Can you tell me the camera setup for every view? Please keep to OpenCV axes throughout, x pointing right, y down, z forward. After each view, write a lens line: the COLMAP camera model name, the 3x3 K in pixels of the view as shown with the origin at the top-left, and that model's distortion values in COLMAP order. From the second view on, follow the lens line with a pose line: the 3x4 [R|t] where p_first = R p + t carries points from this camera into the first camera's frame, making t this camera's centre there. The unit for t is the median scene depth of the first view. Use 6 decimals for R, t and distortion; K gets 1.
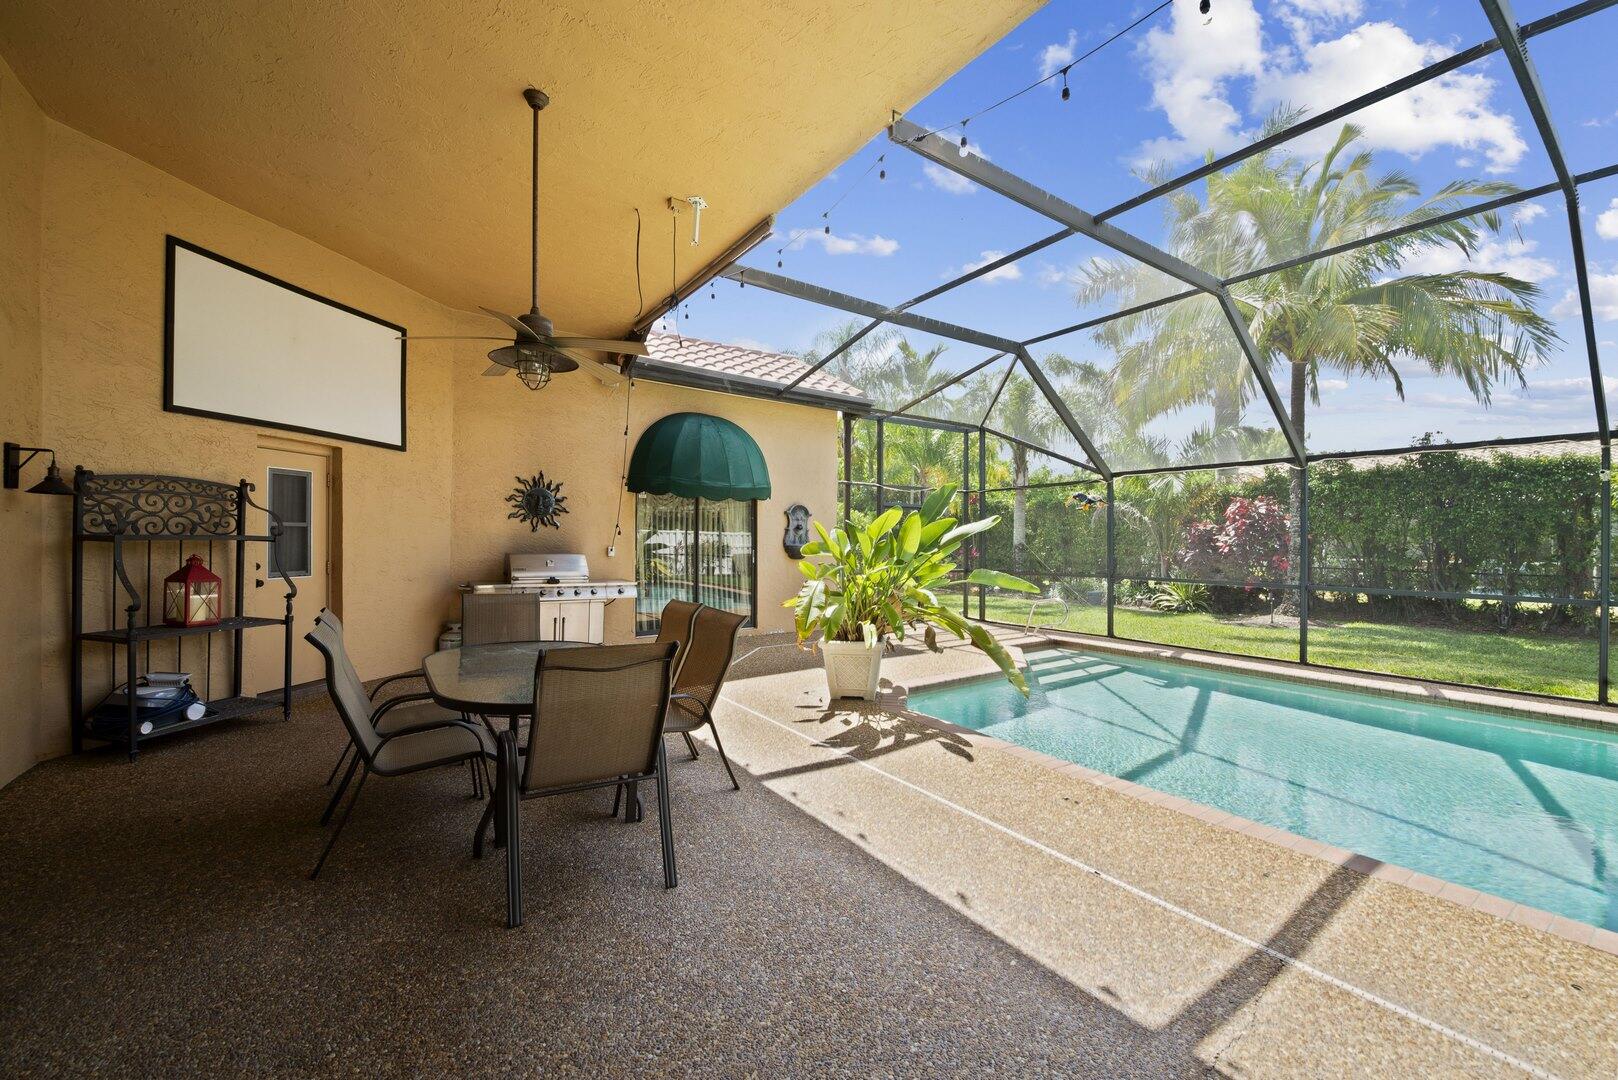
lens RADIAL K [[637.7, 0, 808.8], [0, 637.7, 537.0], [0, 0, 1]] dist [-0.025847, -0.000437]
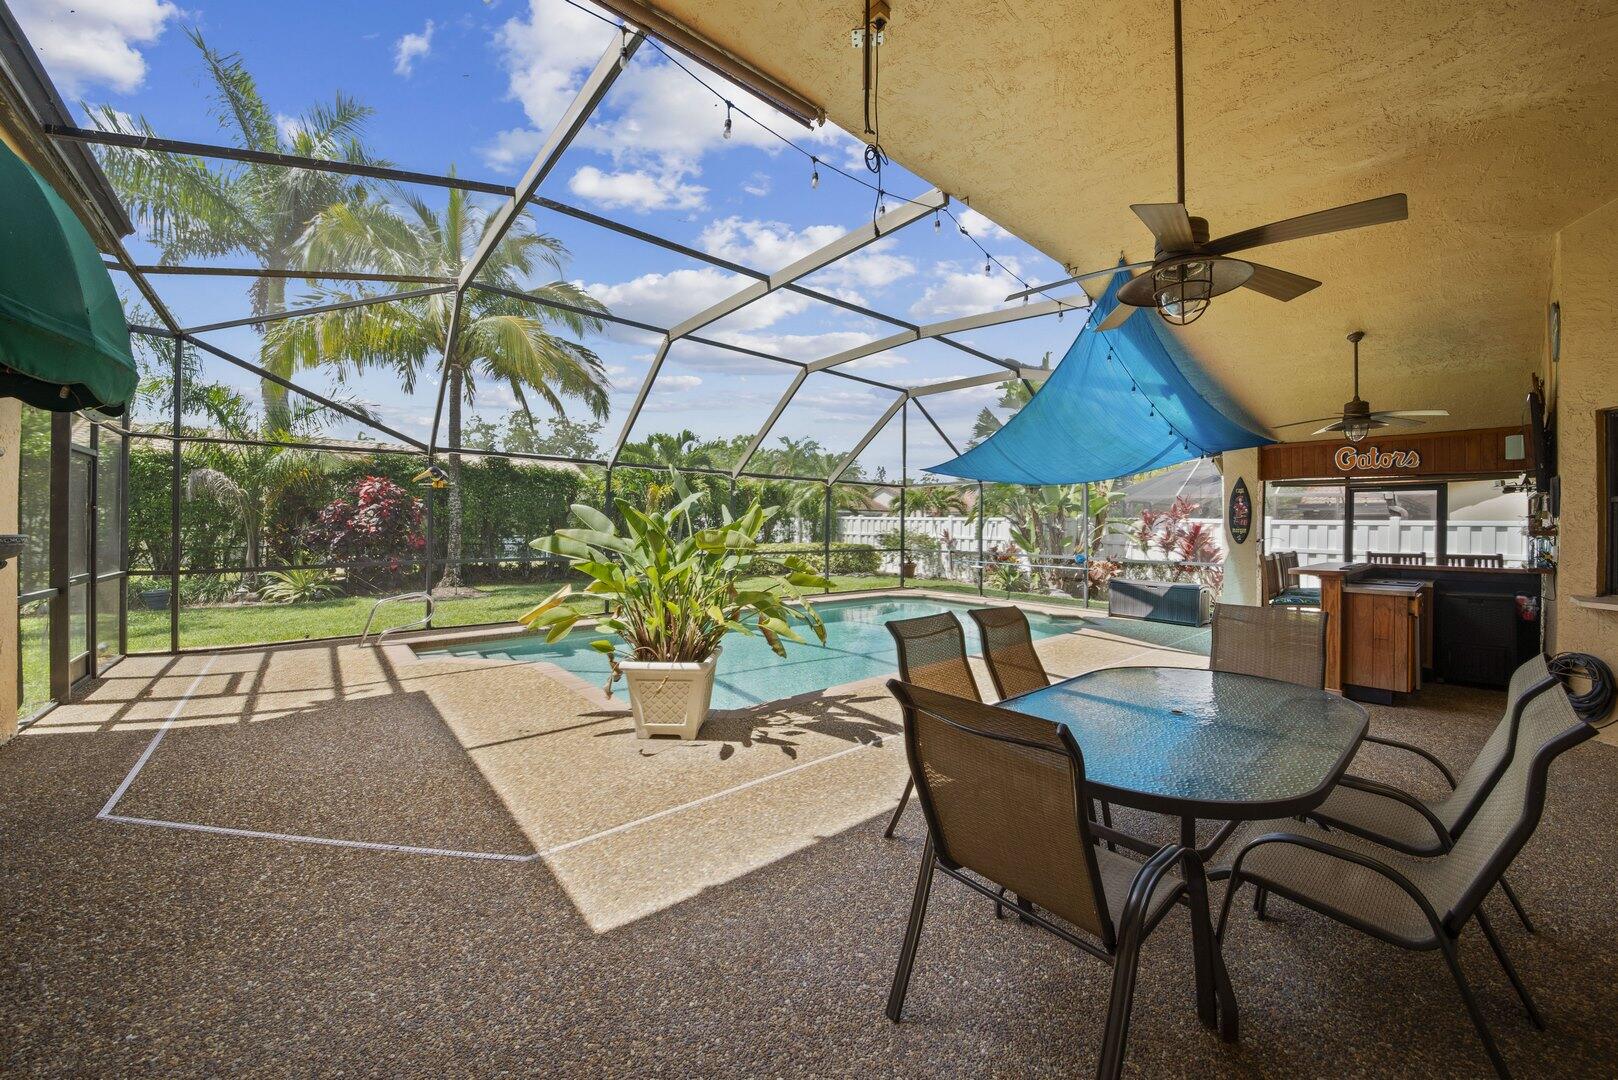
lens RADIAL K [[578.6, 0, 806.1], [0, 578.6, 530.1], [0, 0, 1]] dist [-0.015723, -0.002197]
pose [[-0.094253, -0.015539, 0.995427, -0.707405], [-0.010457, 0.999838, 0.014617, -0.001418], [-0.995493, -0.009031, -0.094400, 1.022923]]
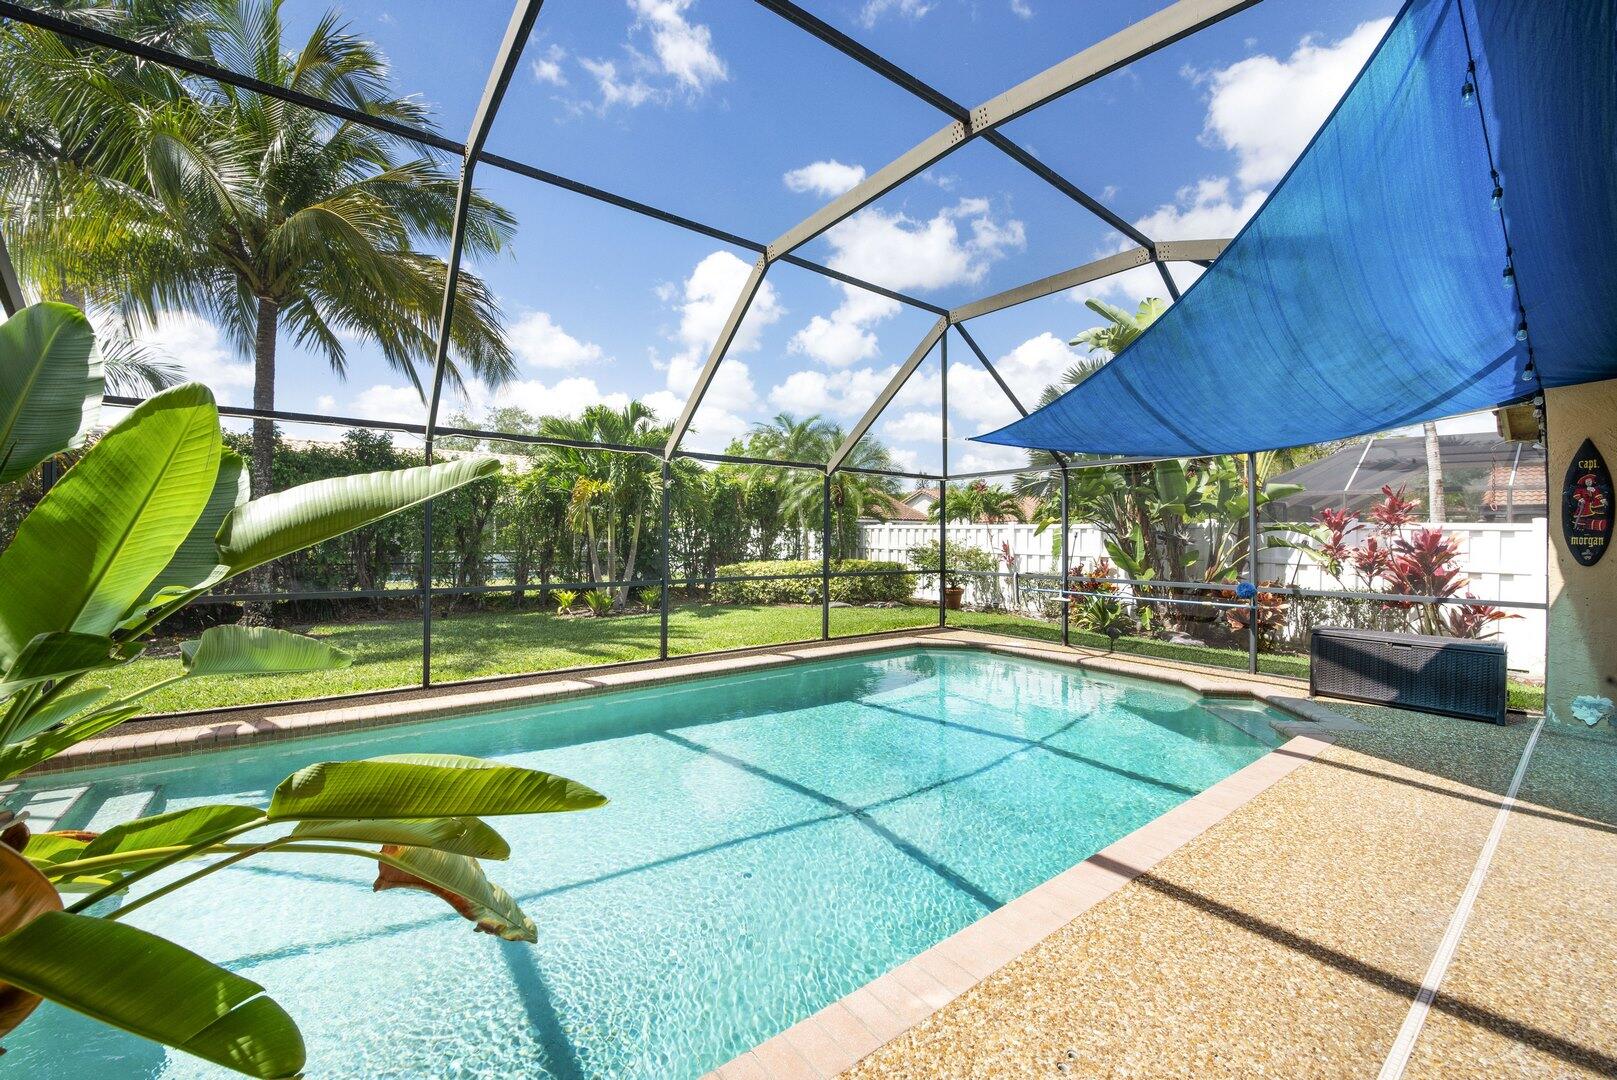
lens RADIAL K [[637.3, 0, 811.5], [0, 637.3, 541.1], [0, 0, 1]] dist [-0.025847, -0.000437]
pose [[-0.050757, -0.011495, 0.998645, -0.039976], [-0.007738, 0.999908, 0.011116, 0.009726], [-0.998681, -0.007163, -0.050841, 0.833414]]
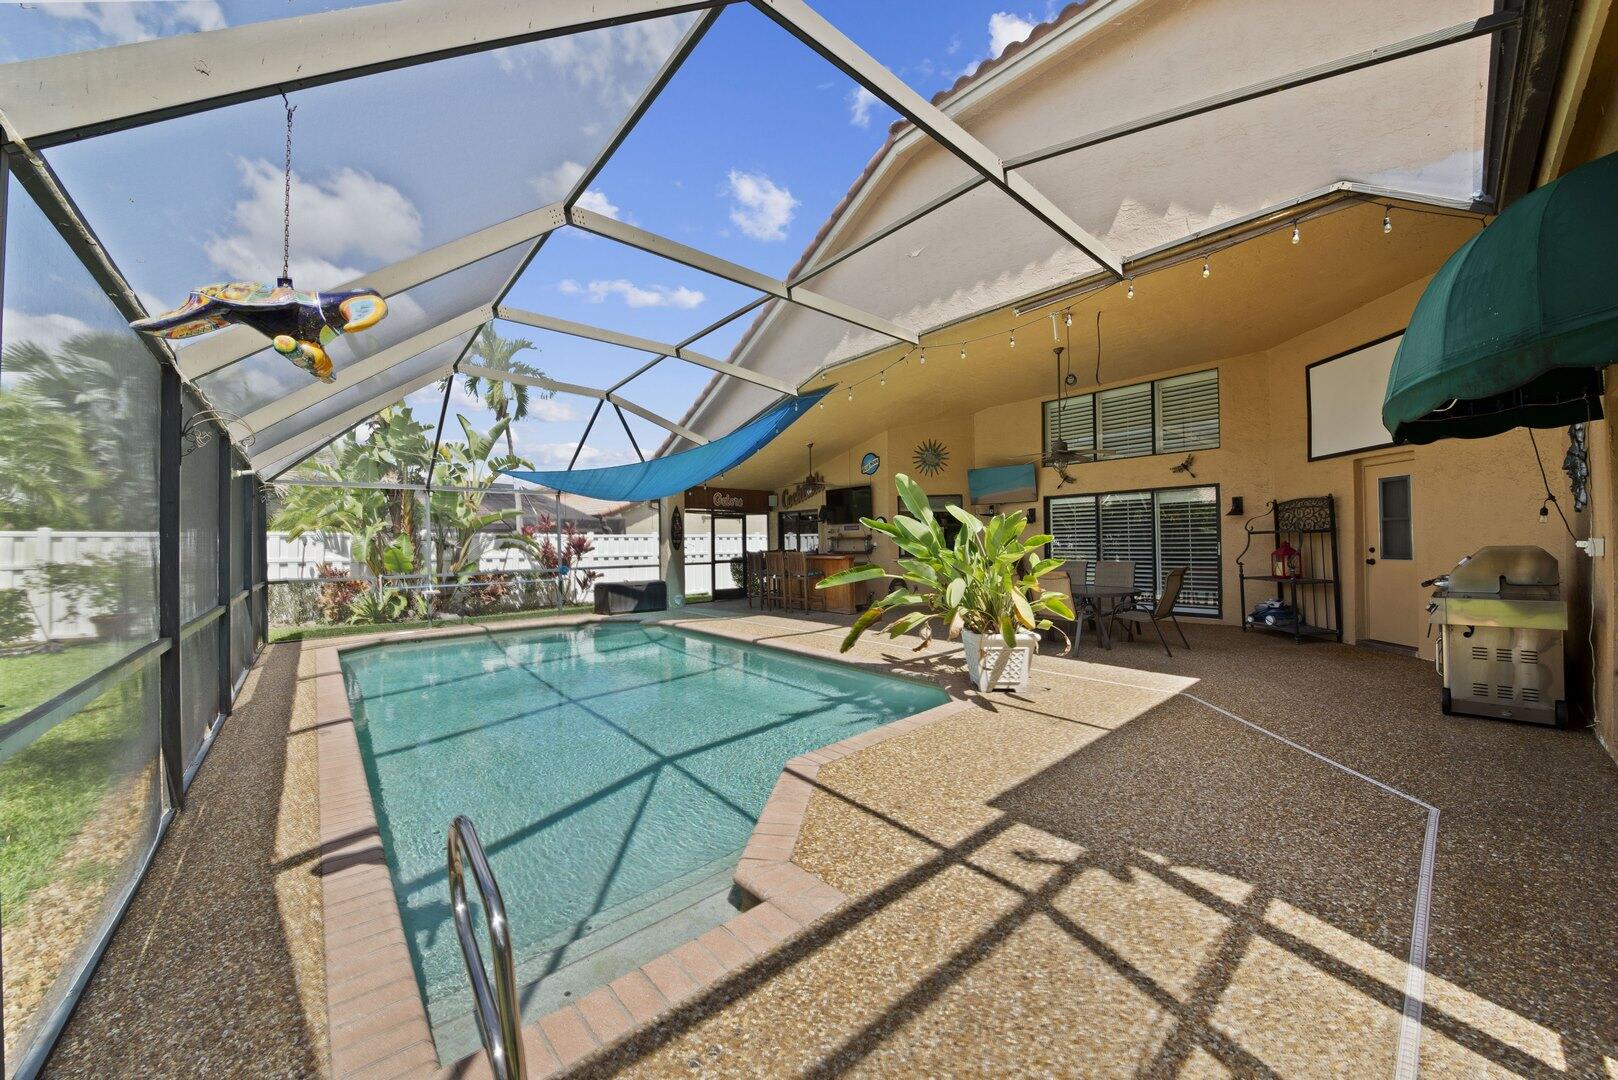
lens RADIAL K [[578.6, 0, 785.5], [0, 578.6, 536.8], [0, 0, 1]] dist [-0.015723, -0.002197]
pose [[-0.996923, 0.004964, -0.078235, 0.530751], [0.005882, 0.999916, -0.011513, 0.023276], [0.078171, -0.011938, -0.996868, 2.118103]]
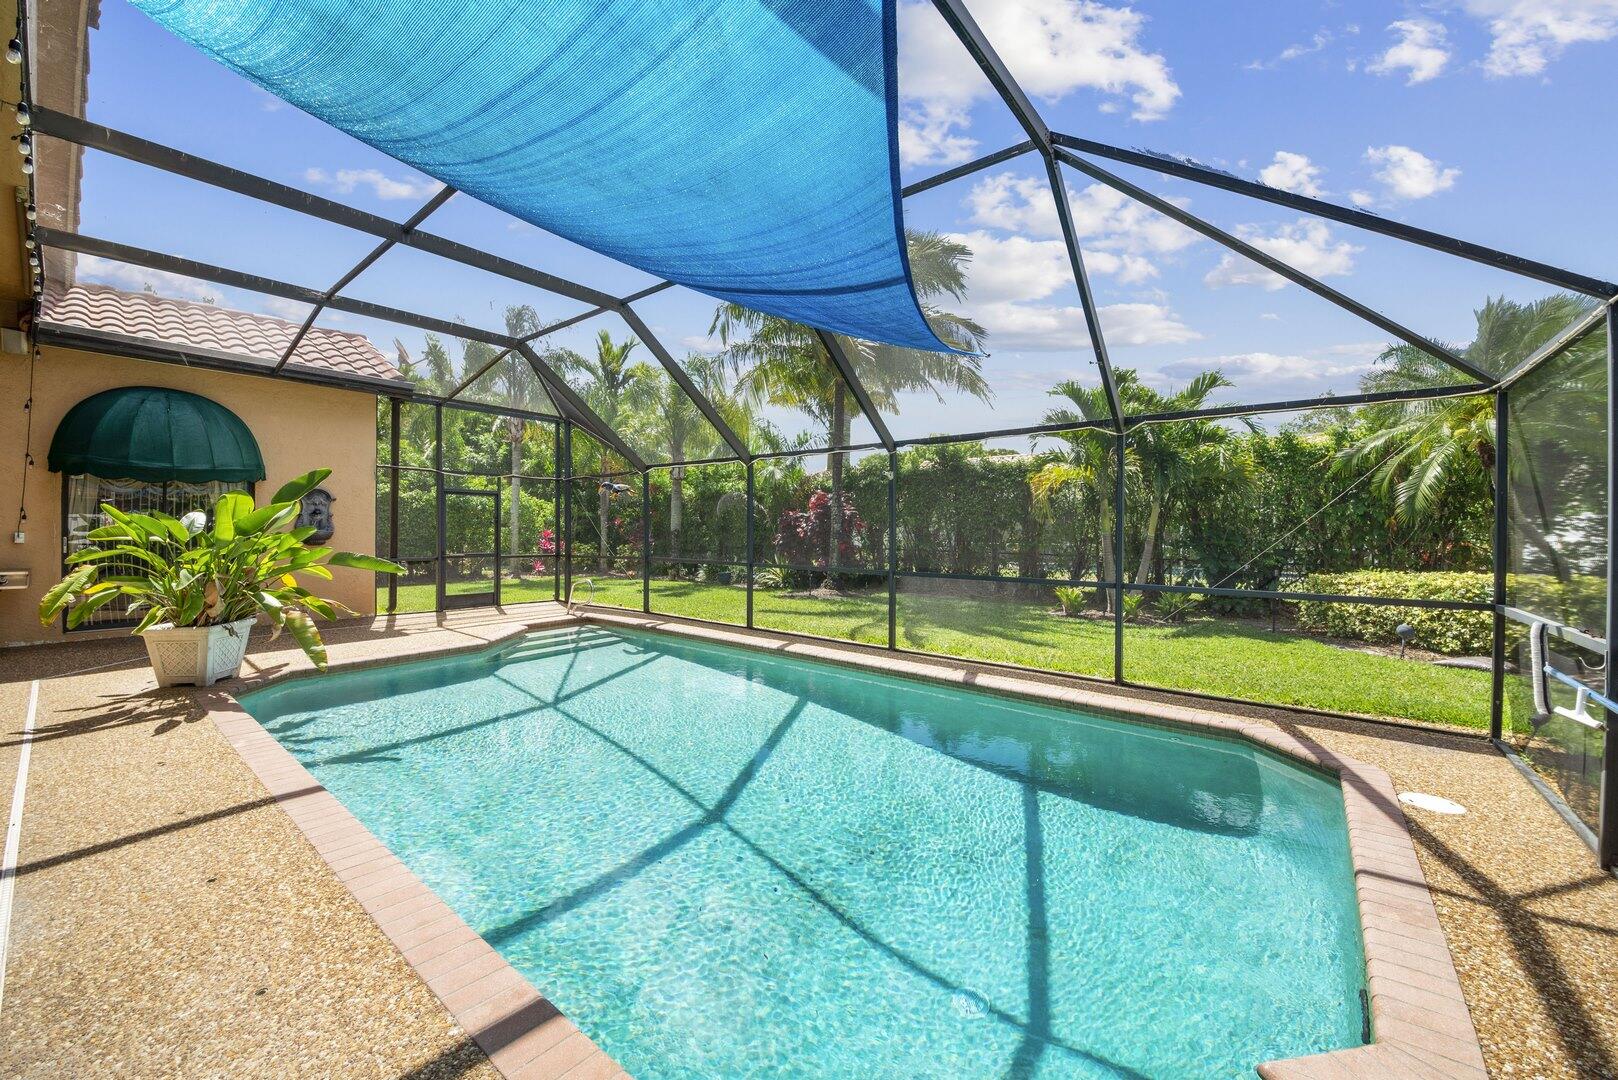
lens RADIAL K [[609.1, 0, 822.9], [0, 609.1, 539.0], [0, 0, 1]] dist [-0.021899, -0.002431]
pose [[0.950369, -0.005834, 0.311070, 0.793880], [-0.000920, 0.999767, 0.021562, 0.008157], [-0.311124, -0.020779, 0.950142, -0.198383]]
